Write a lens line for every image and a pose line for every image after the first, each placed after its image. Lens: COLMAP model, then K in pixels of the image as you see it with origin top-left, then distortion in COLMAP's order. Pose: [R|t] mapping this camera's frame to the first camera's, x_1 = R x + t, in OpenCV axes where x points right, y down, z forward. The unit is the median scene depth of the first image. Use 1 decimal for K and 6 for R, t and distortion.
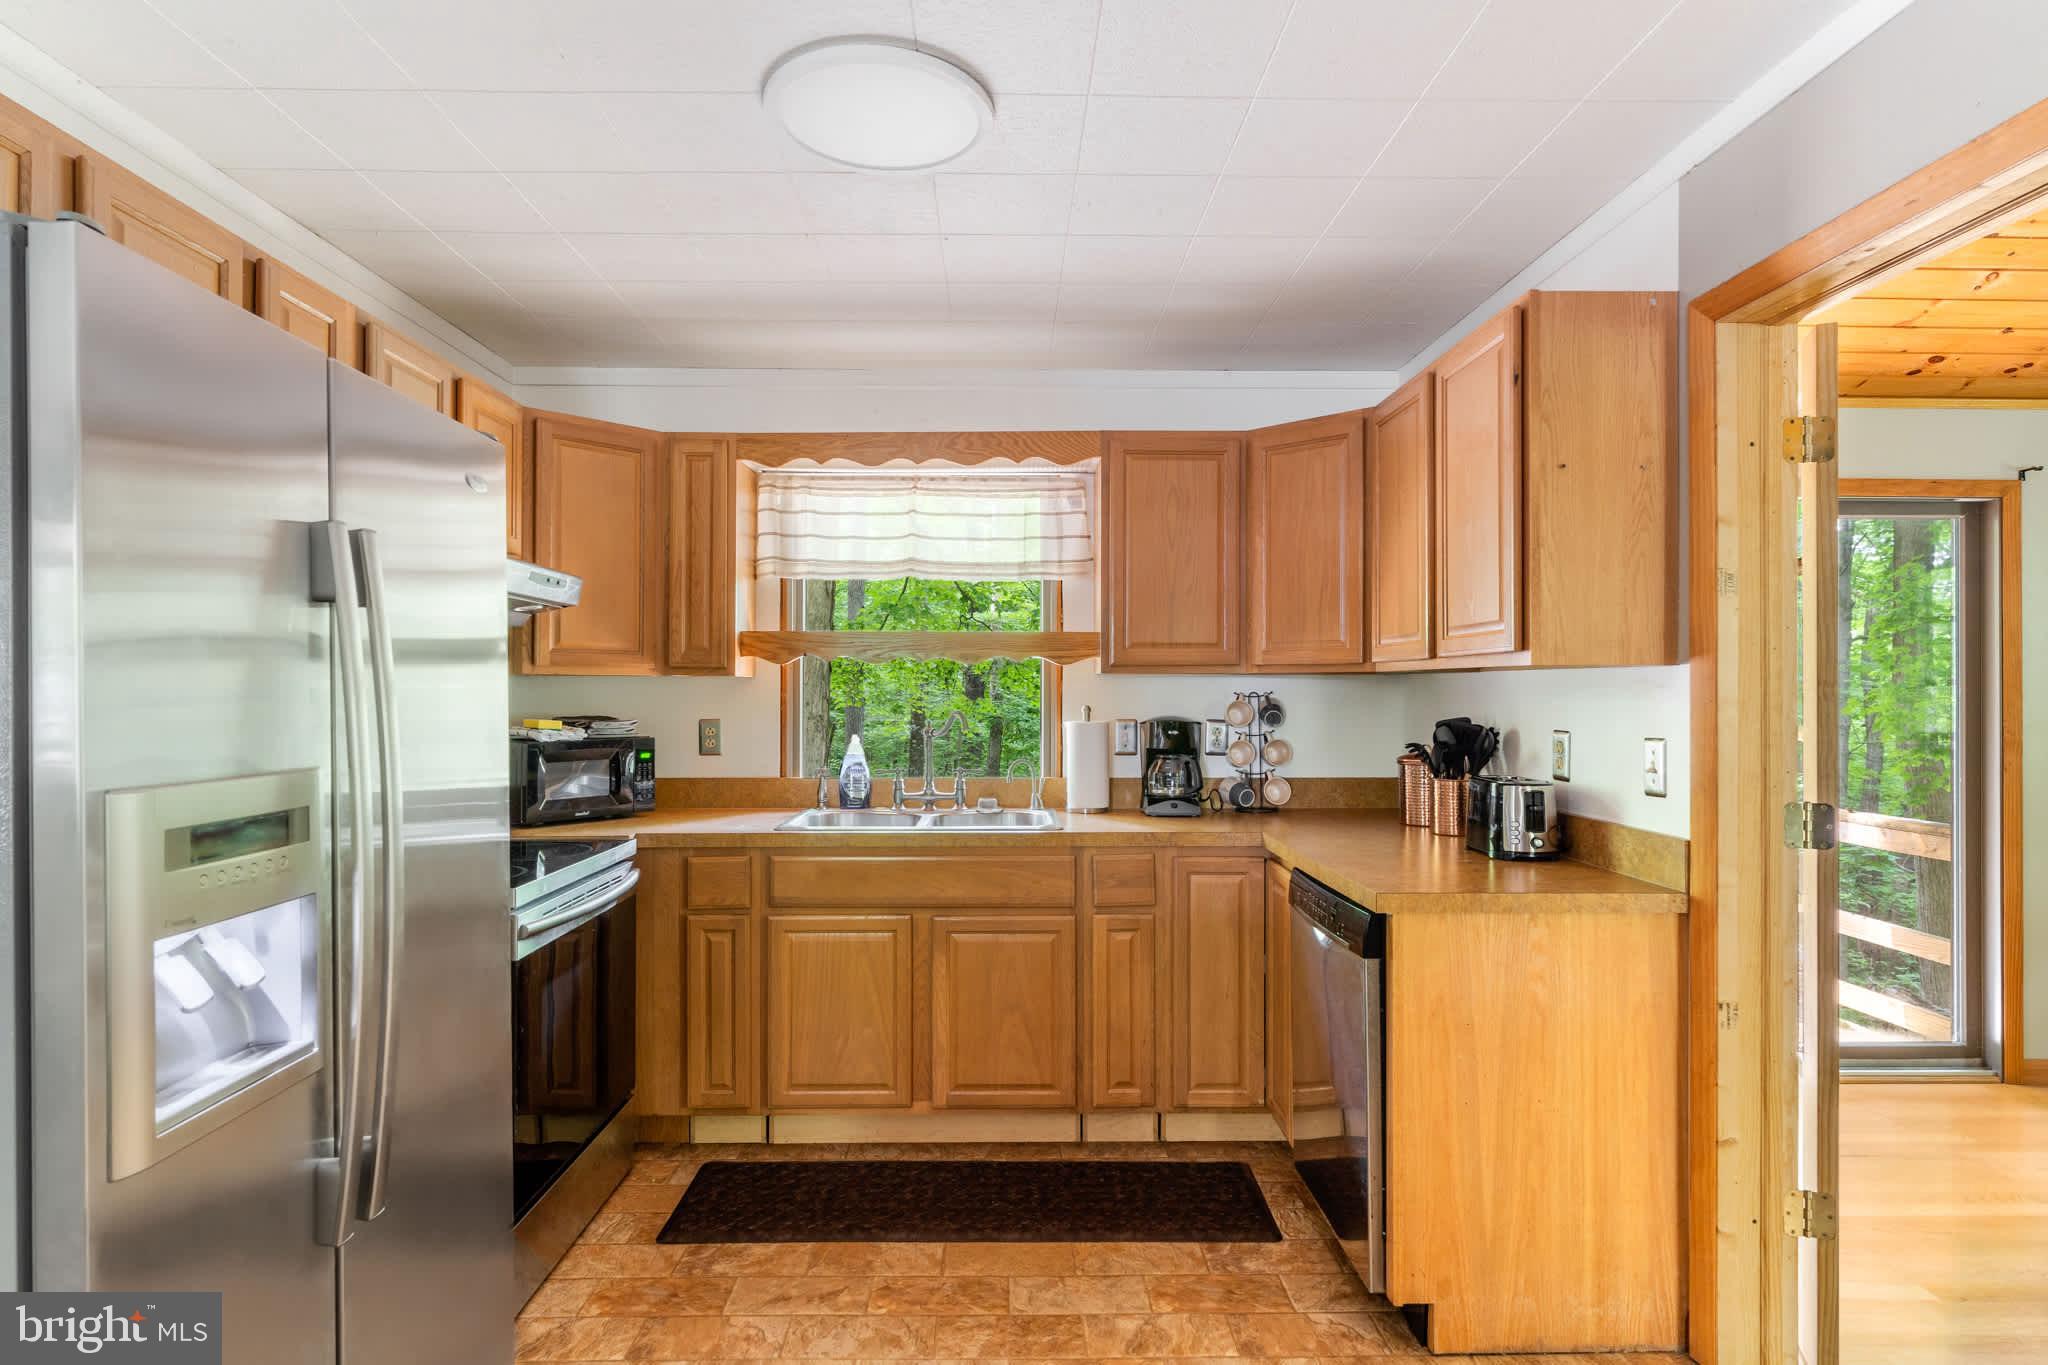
lens RADIAL K [[1087.7, 0, 1020.6], [0, 1087.7, 688.0], [0, 0, 1]] dist [0.005583, 0.000419]
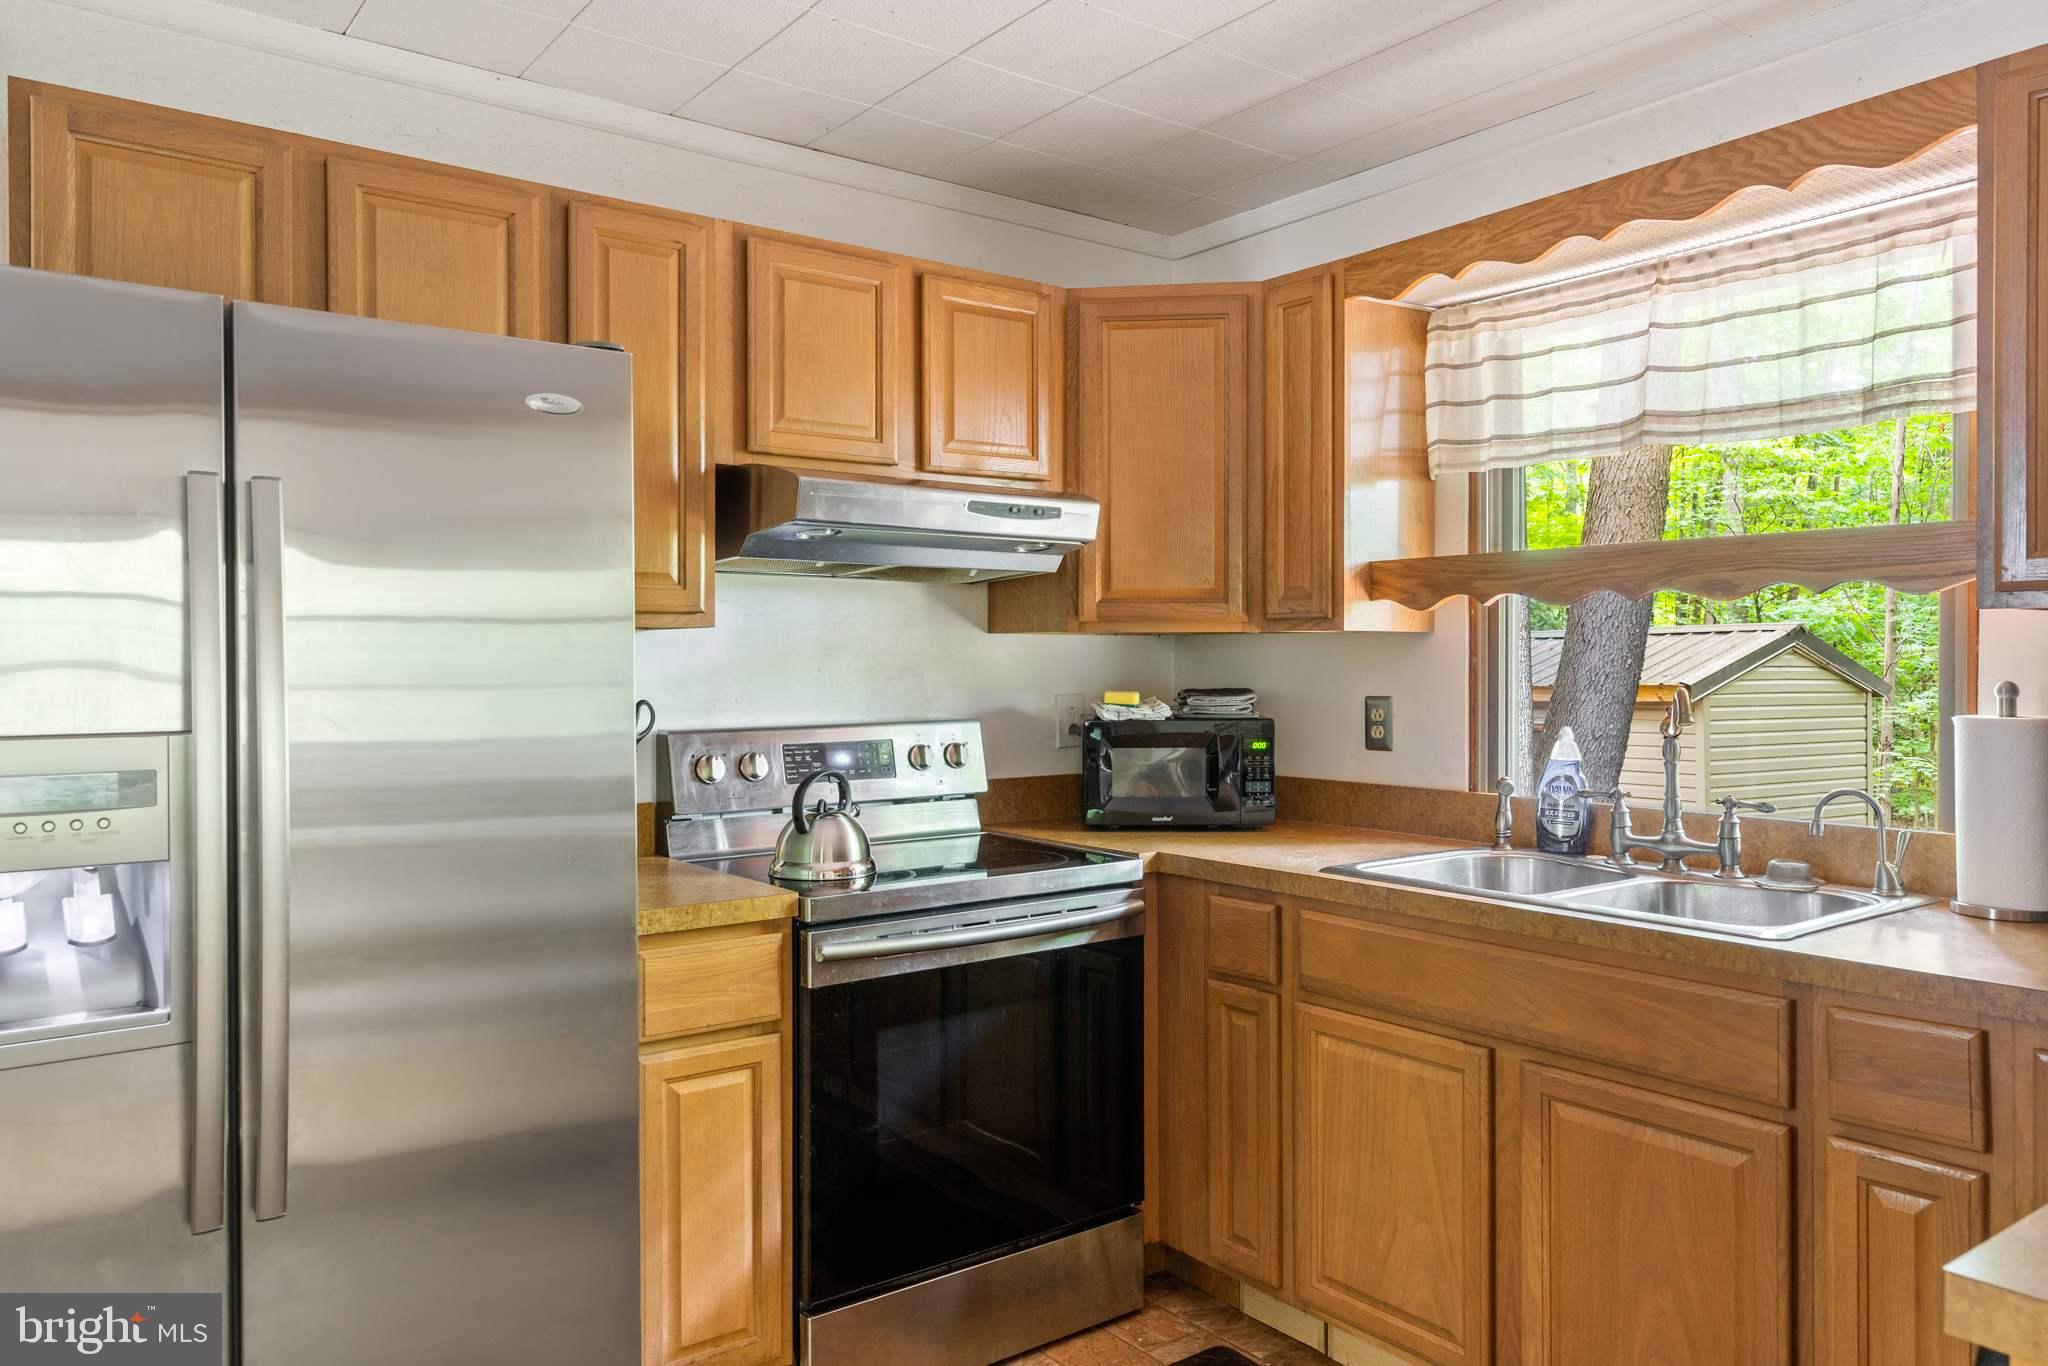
lens RADIAL K [[1436.7, 0, 1022.8], [0, 1436.7, 665.5], [0, 0, 1]] dist [0.001145, -0.000228]
pose [[0.580208, 0.002157, -0.814465, 0.331931], [0.003568, 0.999980, 0.005190, 0.005179], [0.814460, -0.005918, 0.580189, 0.341779]]
